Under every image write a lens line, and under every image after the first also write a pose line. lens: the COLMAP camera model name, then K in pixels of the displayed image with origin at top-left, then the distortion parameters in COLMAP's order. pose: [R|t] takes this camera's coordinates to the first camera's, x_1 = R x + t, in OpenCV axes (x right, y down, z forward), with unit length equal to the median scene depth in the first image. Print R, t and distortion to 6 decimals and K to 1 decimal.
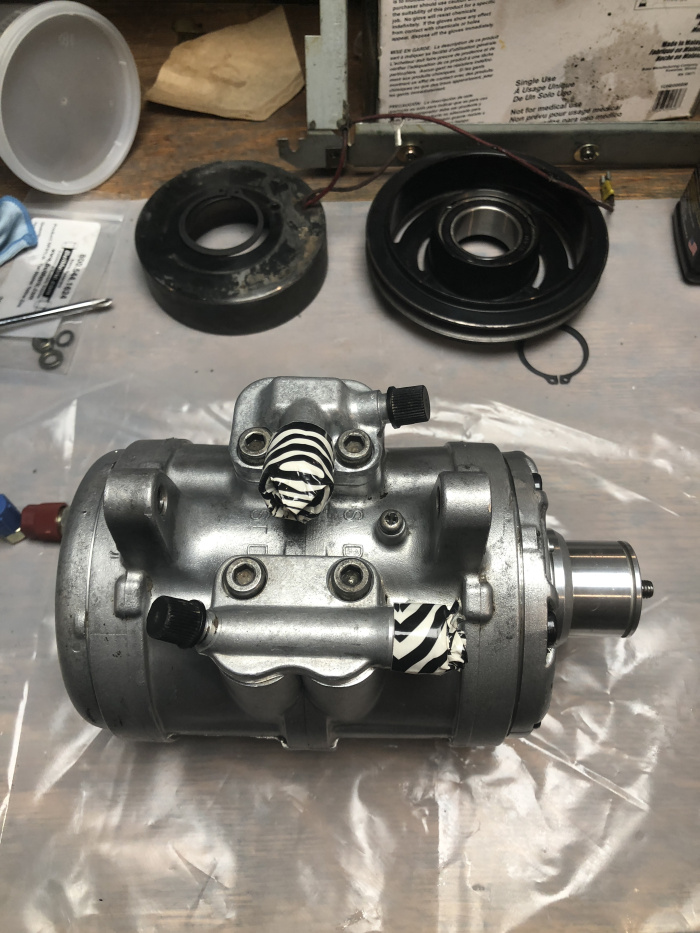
lens RADIAL K [[766.4, 0, 350.0], [0, 766.4, 466.5], [0, 0, 1]] dist [0.069109, -0.003951]
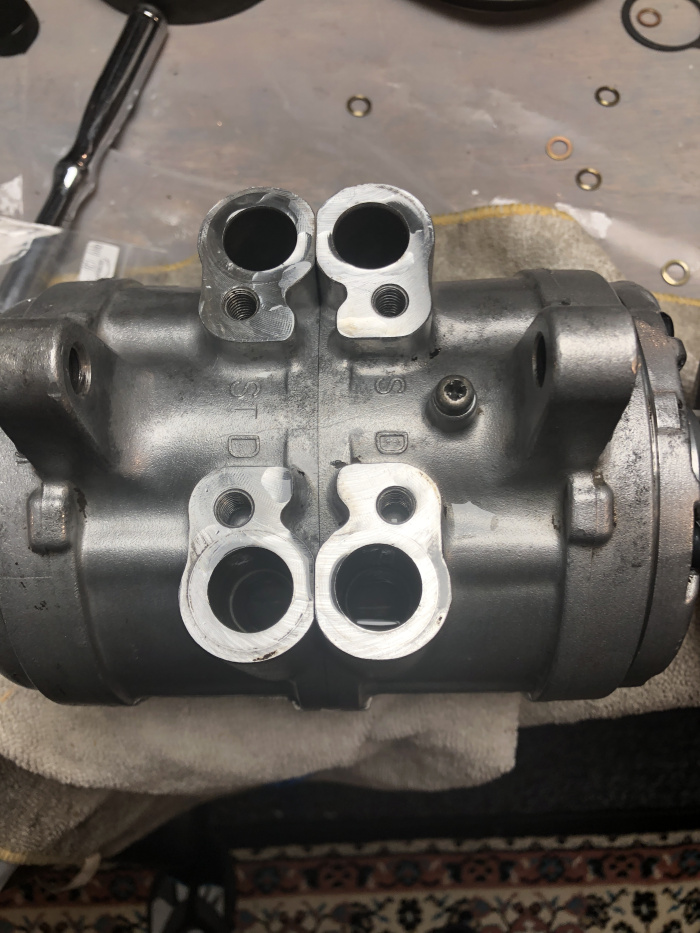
lens RADIAL K [[766.4, 0, 350.0], [0, 766.4, 466.5], [0, 0, 1]] dist [0.069109, -0.003951]
pose [[0.999505, -0.031307, 0.003209, -0.034813], [0.030296, 0.984763, 0.171240, 0.019661], [-0.008521, -0.171058, 0.985224, 0.364506]]
